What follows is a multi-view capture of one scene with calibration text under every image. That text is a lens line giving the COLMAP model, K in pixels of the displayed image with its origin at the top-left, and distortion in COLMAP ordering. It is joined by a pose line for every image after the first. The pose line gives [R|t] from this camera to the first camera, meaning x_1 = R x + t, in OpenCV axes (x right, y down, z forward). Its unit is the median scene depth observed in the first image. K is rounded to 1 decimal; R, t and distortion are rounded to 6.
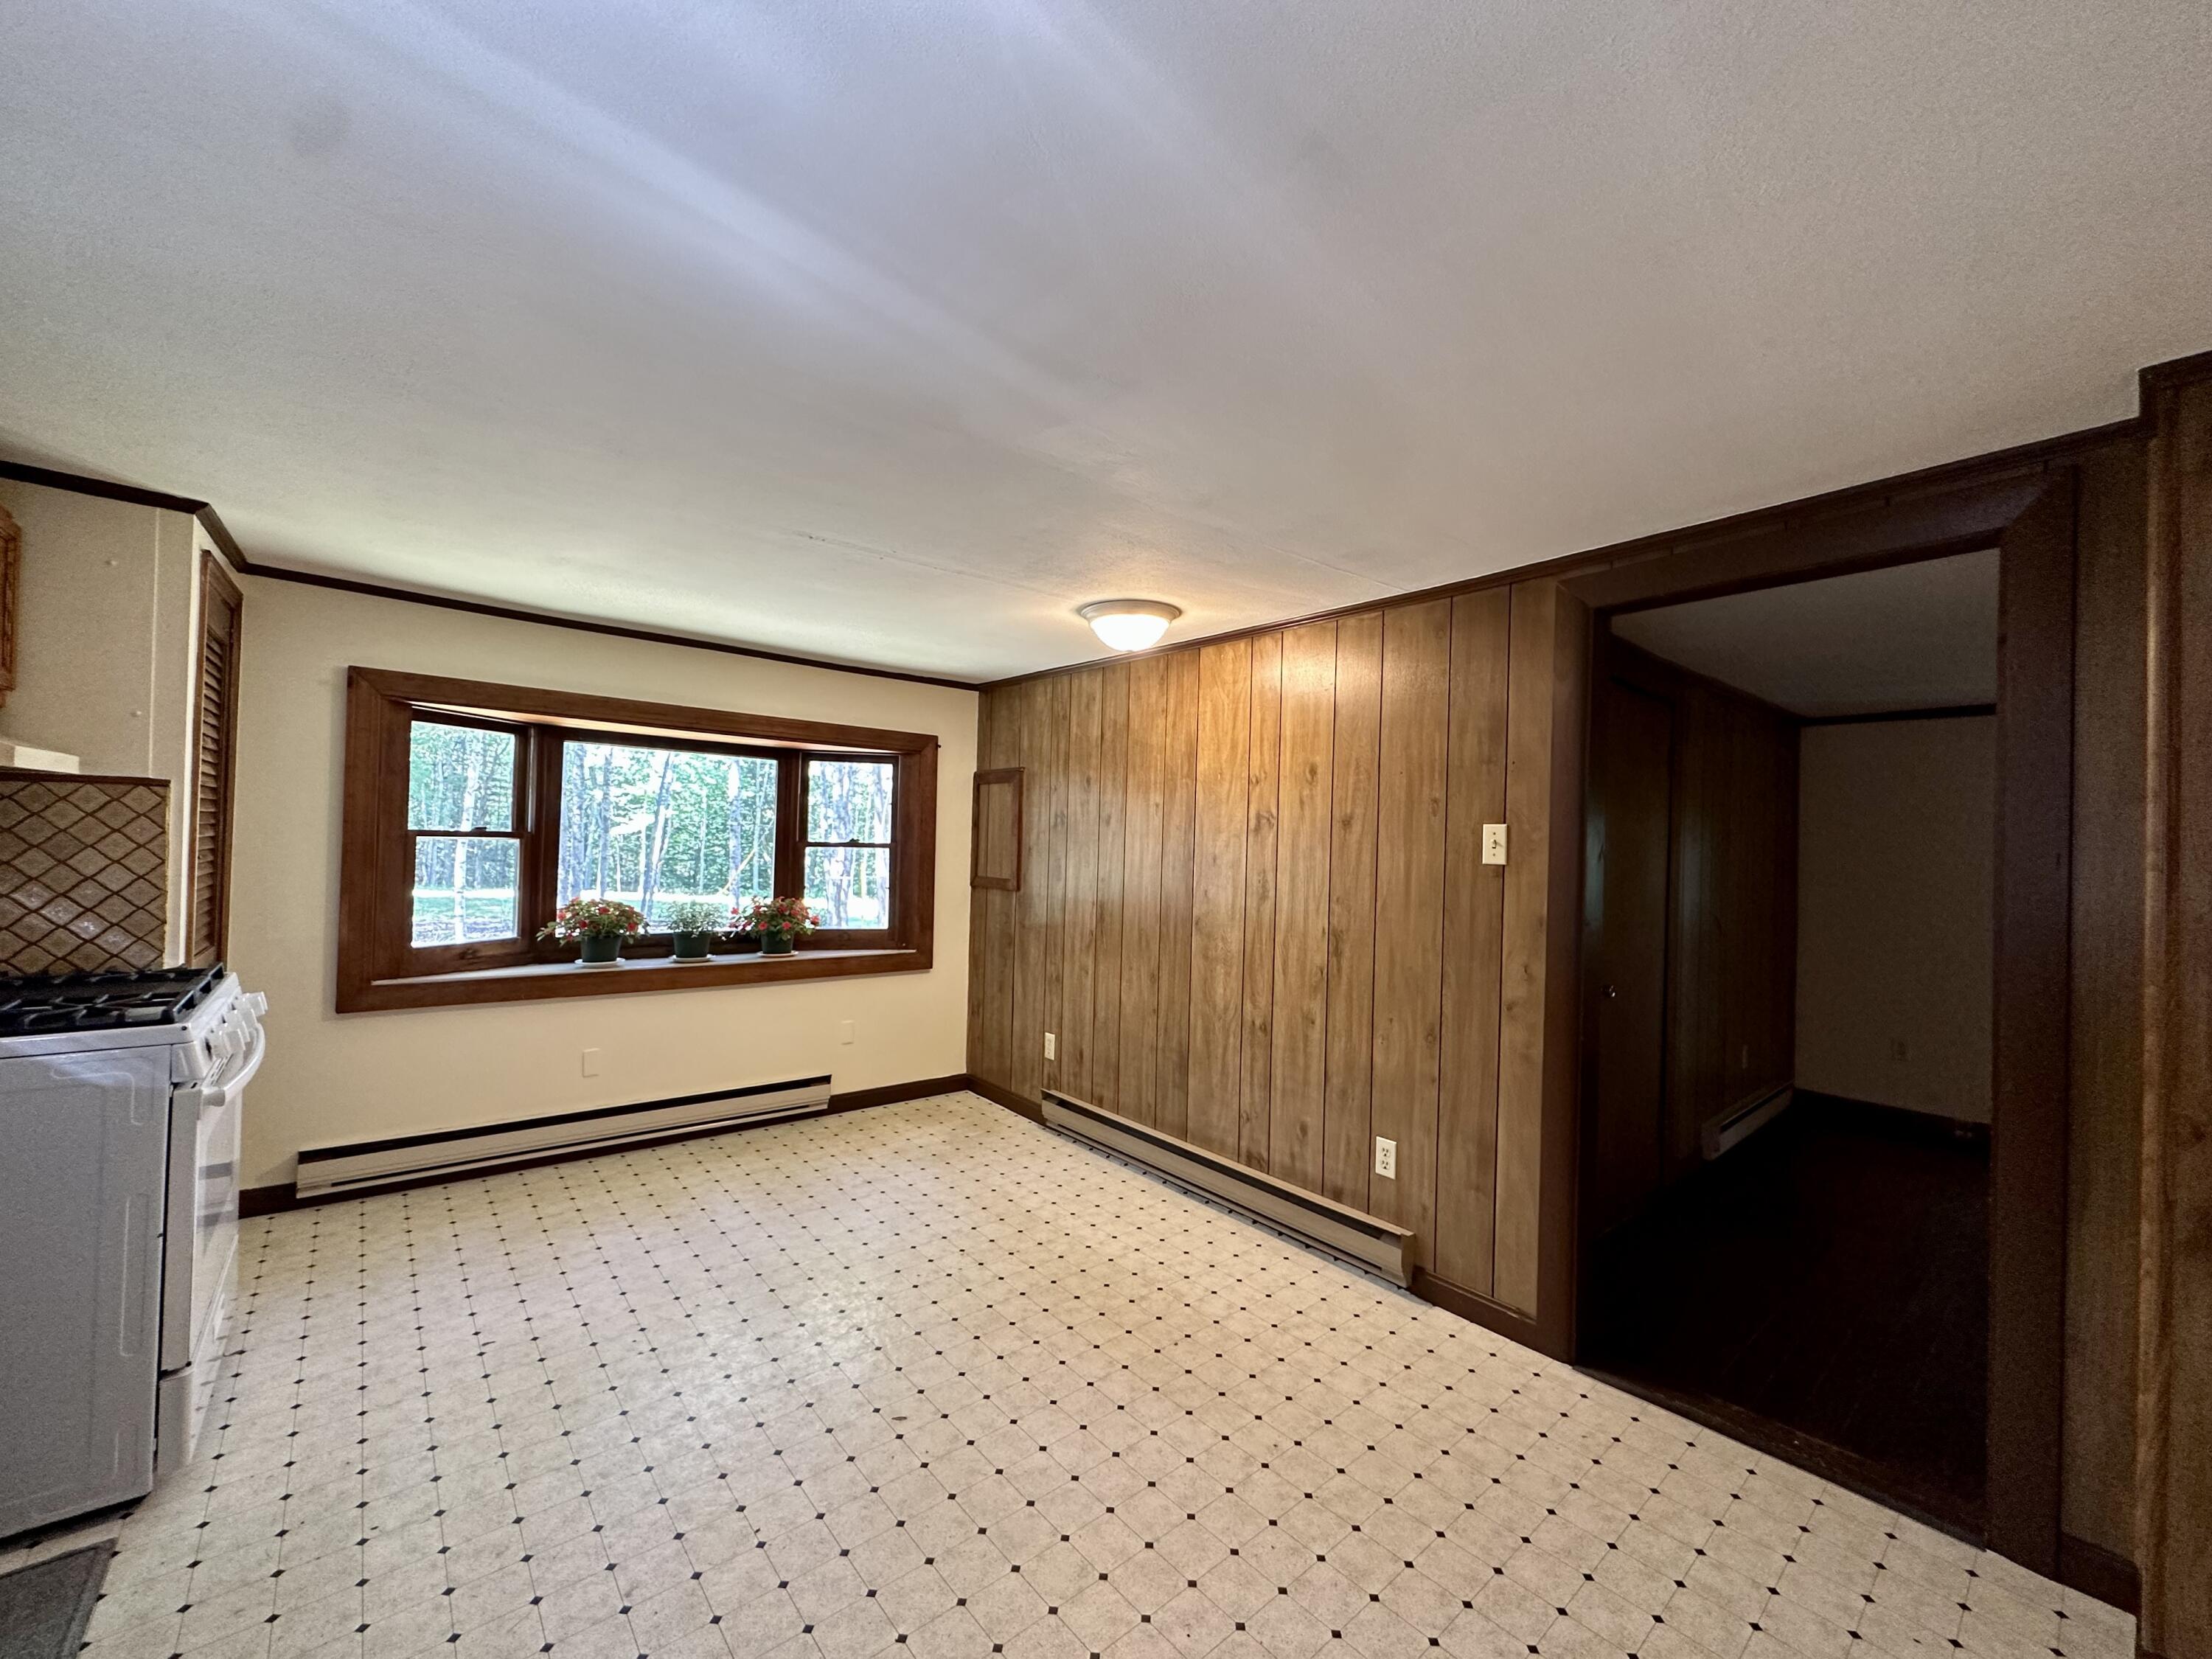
lens RADIAL K [[875.8, 0, 1096.8], [0, 875.8, 826.8], [0, 0, 1]] dist [-0.007567, 0.001346]
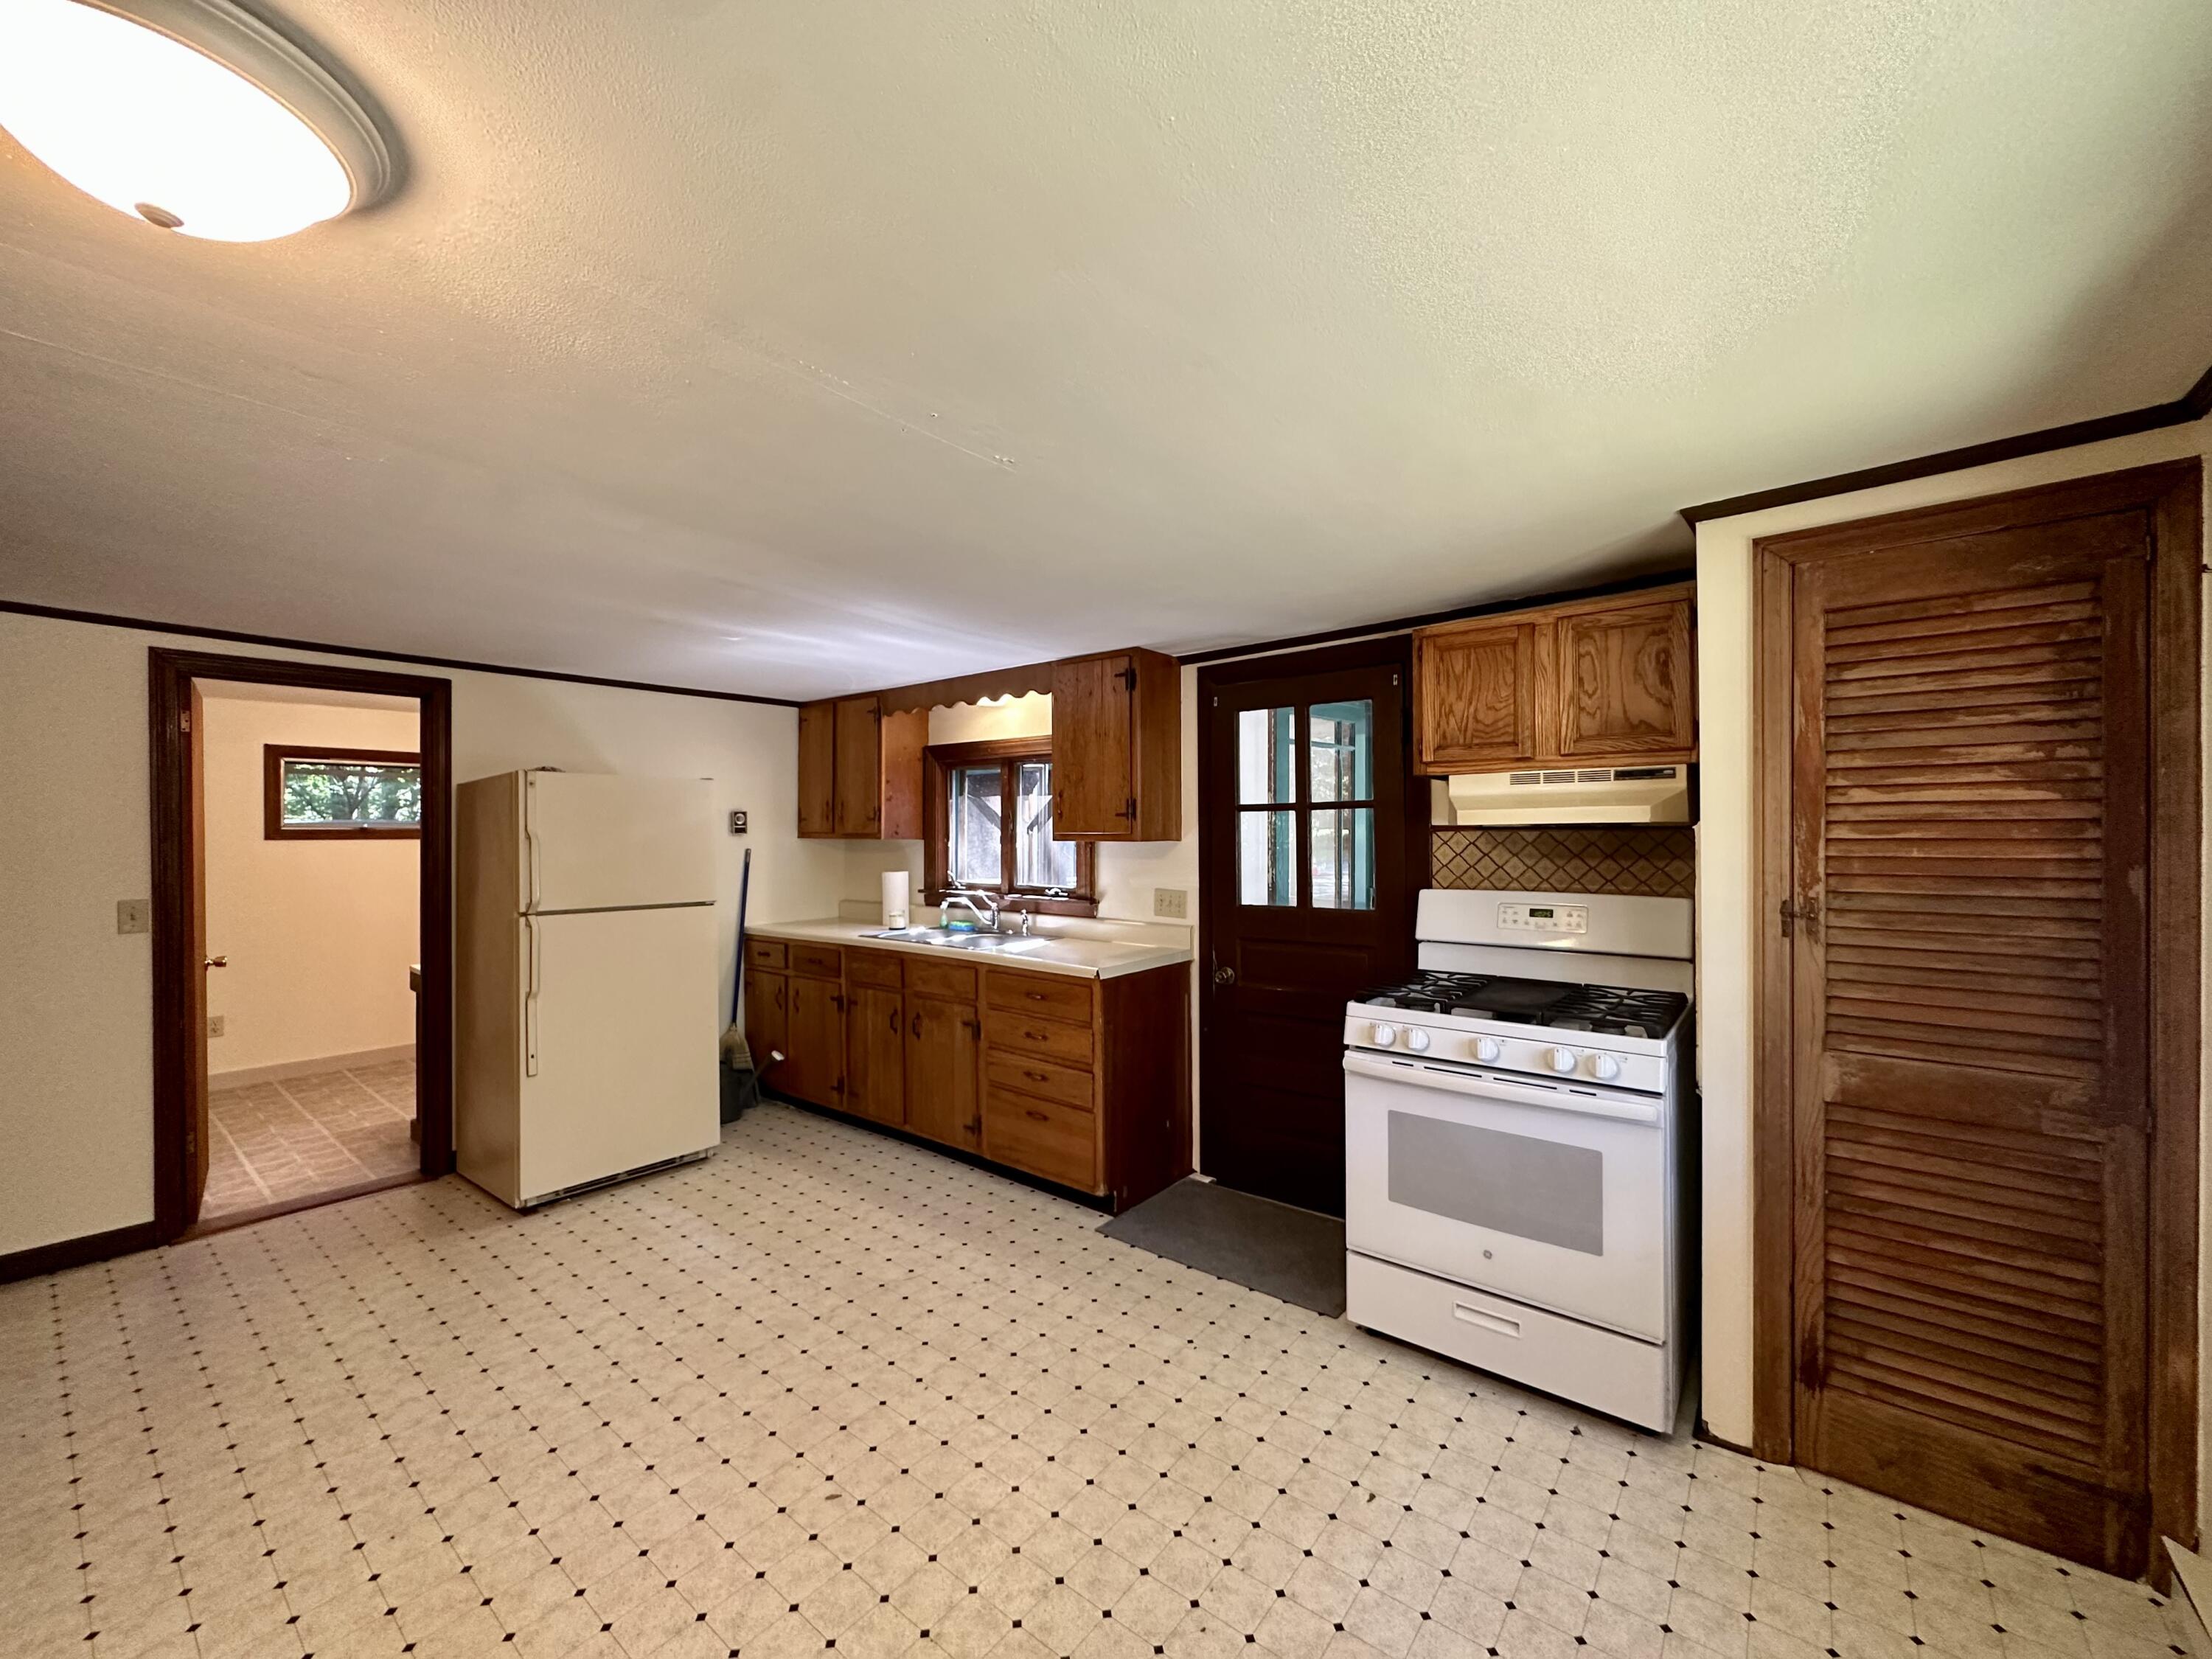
lens RADIAL K [[875.8, 0, 1098.8], [0, 875.8, 829.2], [0, 0, 1]] dist [-0.007567, 0.001346]
pose [[-0.980583, -0.025948, -0.194379, -0.187602], [-0.021810, 0.999488, -0.023396, -0.007046], [0.194887, -0.018703, -0.980647, 1.217339]]
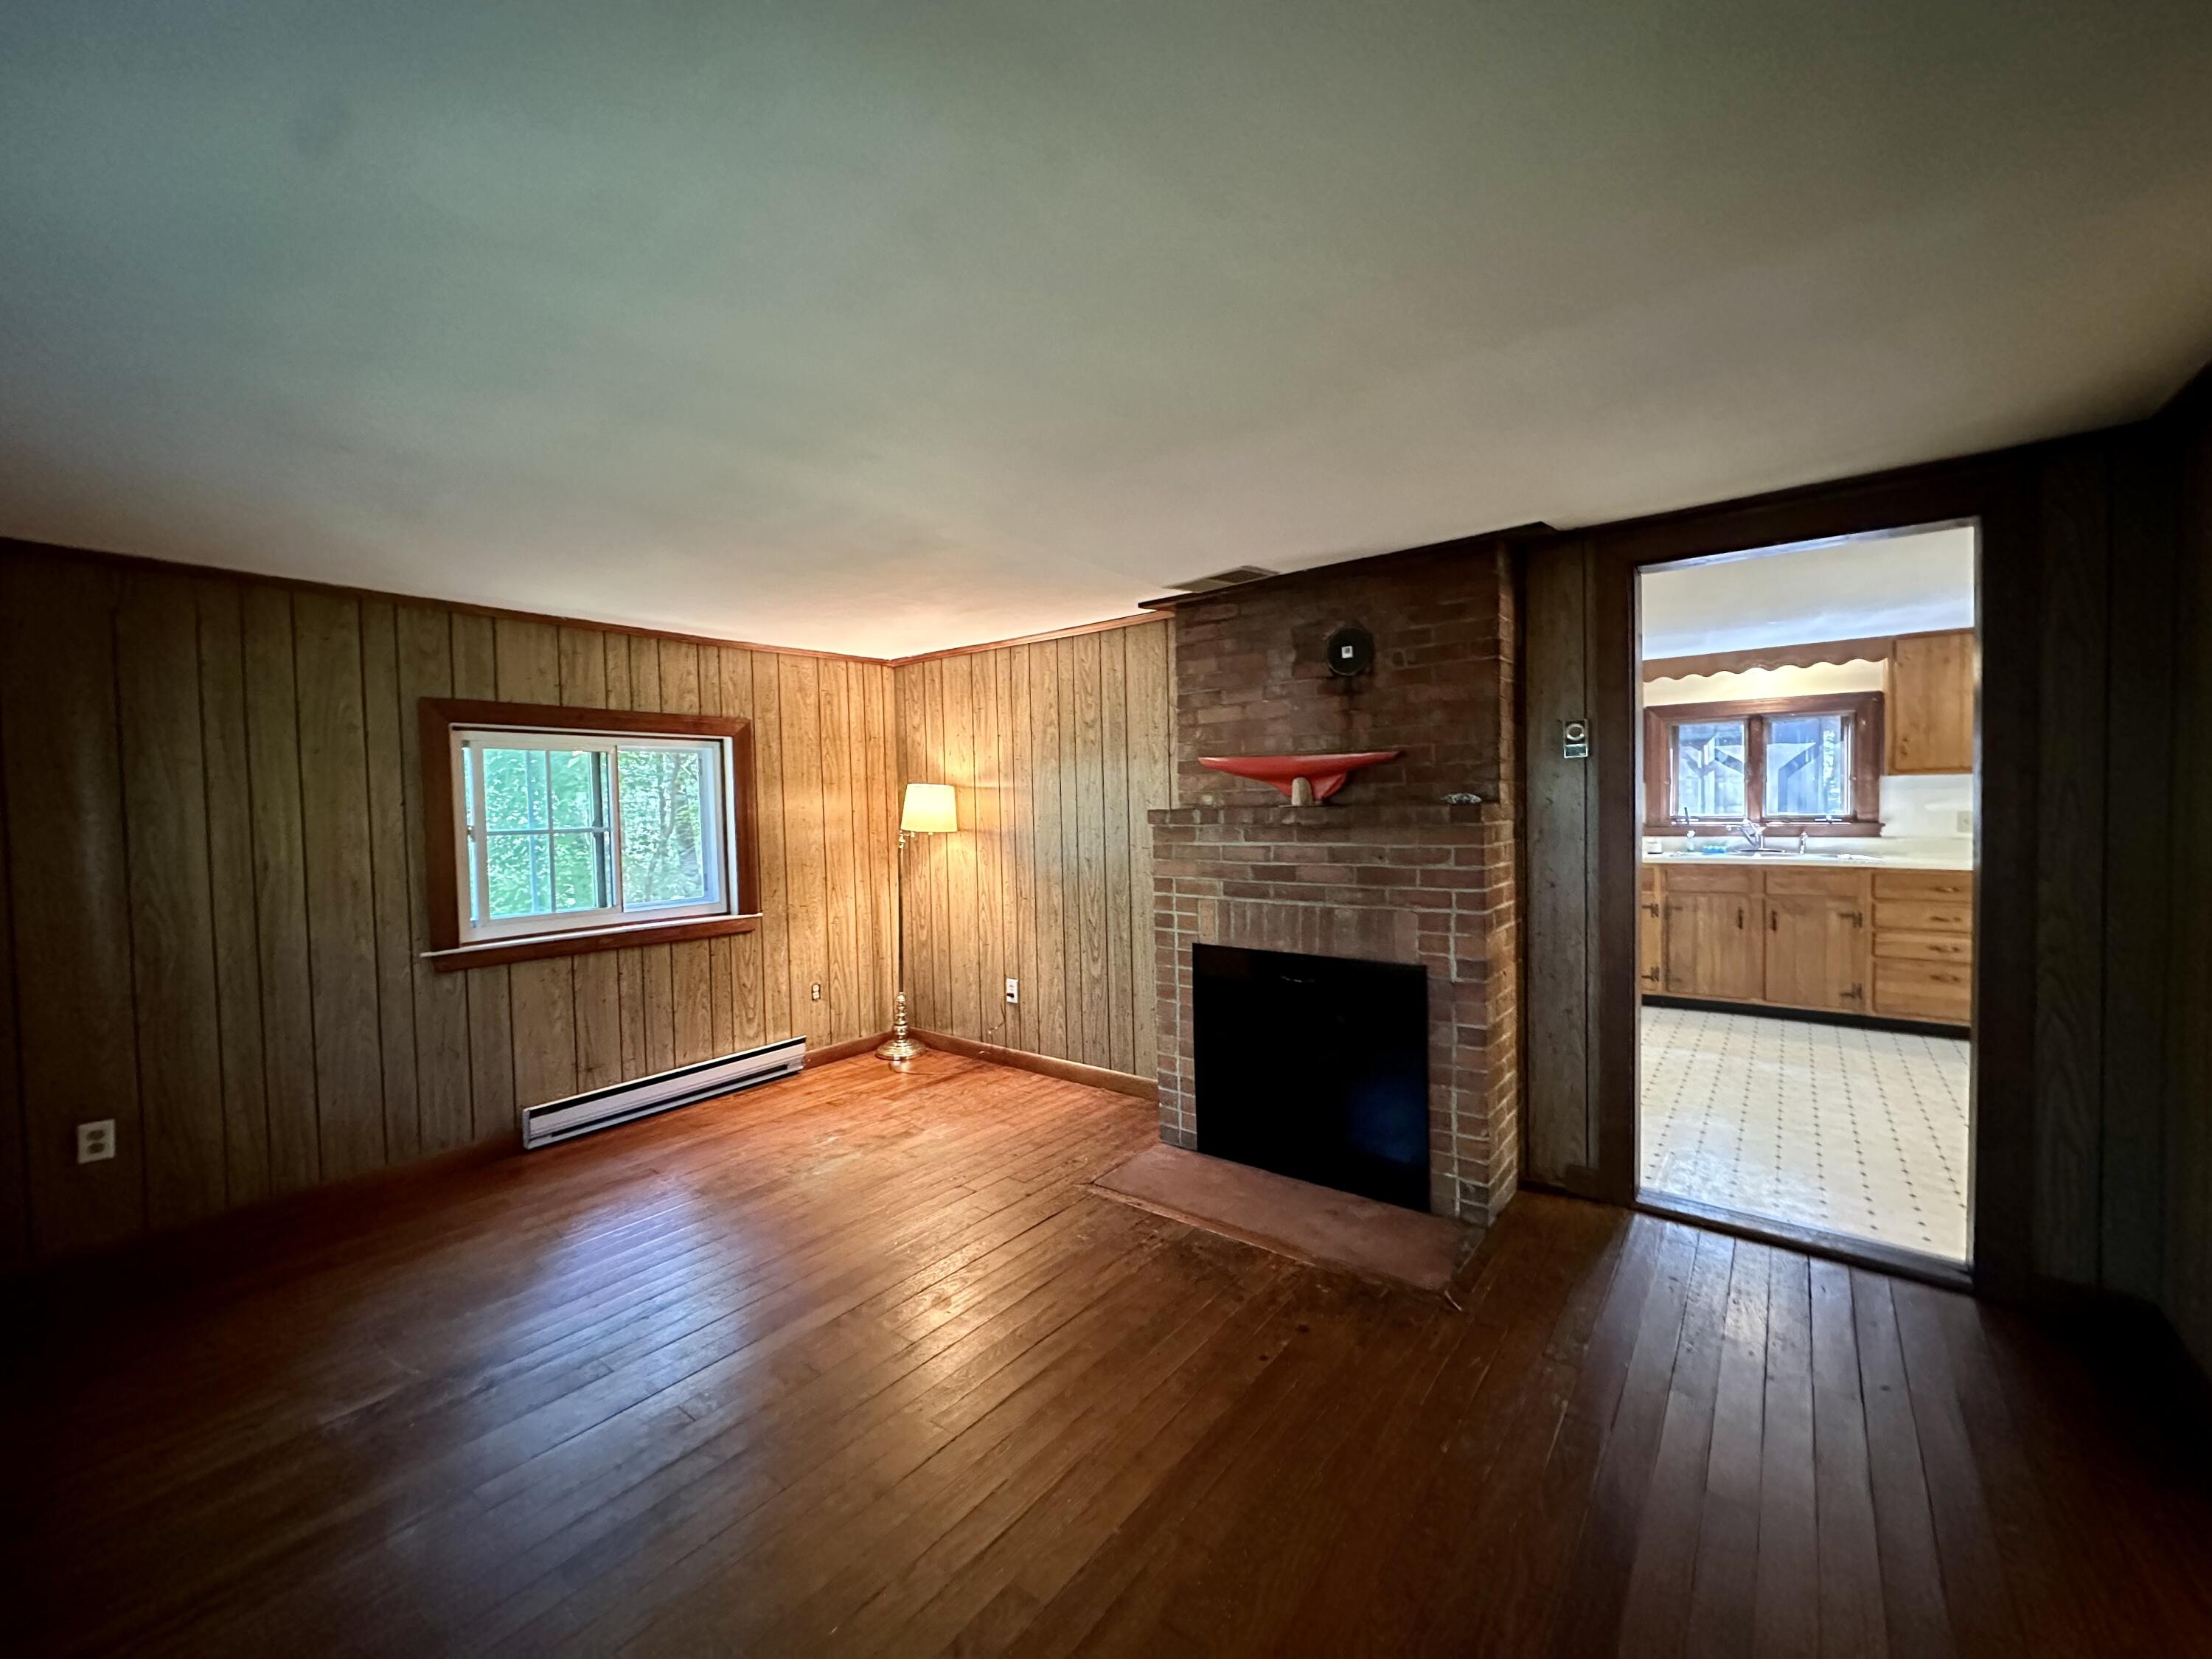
lens RADIAL K [[875.8, 0, 1094.4], [0, 875.8, 832.0], [0, 0, 1]] dist [-0.007567, 0.001346]
pose [[-0.980440, 0.000761, -0.196819, 1.239608], [-0.002055, 0.999898, 0.014105, 0.060080], [0.196810, 0.014234, -0.980338, 1.261077]]
